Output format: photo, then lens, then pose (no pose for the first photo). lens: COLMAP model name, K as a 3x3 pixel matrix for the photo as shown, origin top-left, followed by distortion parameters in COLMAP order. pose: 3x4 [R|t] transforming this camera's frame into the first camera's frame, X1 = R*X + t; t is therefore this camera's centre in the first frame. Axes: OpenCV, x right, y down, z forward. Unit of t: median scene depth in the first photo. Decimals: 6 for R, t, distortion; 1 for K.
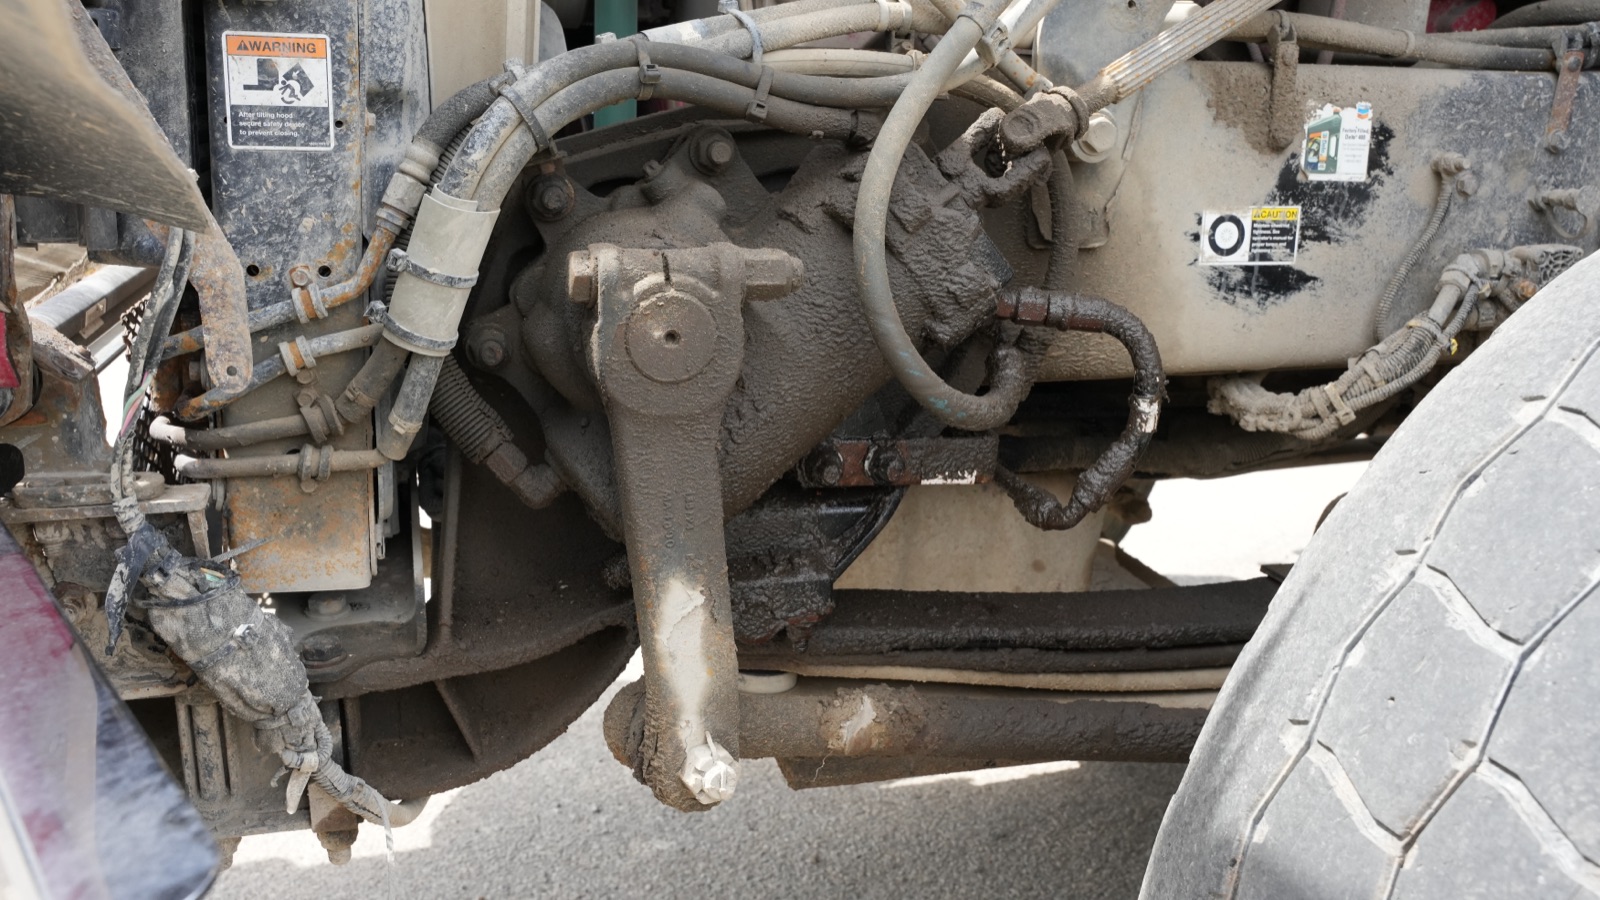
lens RADIAL K [[1372.2, 0, 803.2], [0, 1372.2, 453.4], [0, 0, 1]] dist [-0.050819, 0.005713]
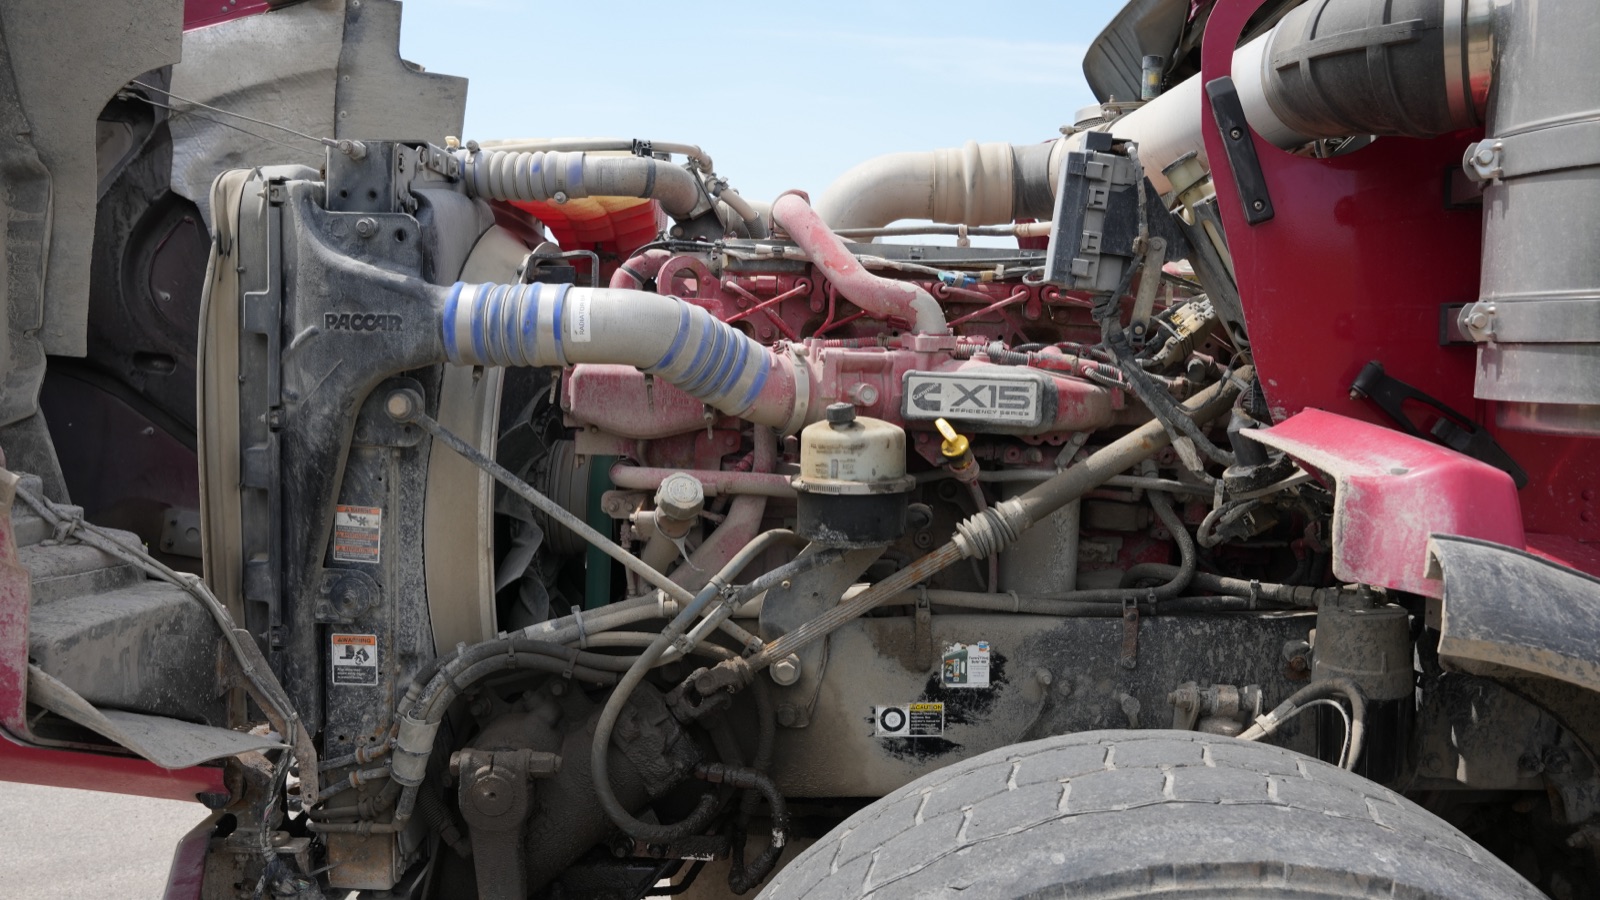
lens RADIAL K [[1335.6, 0, 798.3], [0, 1335.6, 447.3], [0, 0, 1]] dist [-0.093441, 0.010996]
pose [[0.958047, 0.008789, -0.286477, 0.822468], [-0.055855, 0.986091, -0.156540, -0.281536], [0.281116, 0.165974, 0.945212, -0.788296]]
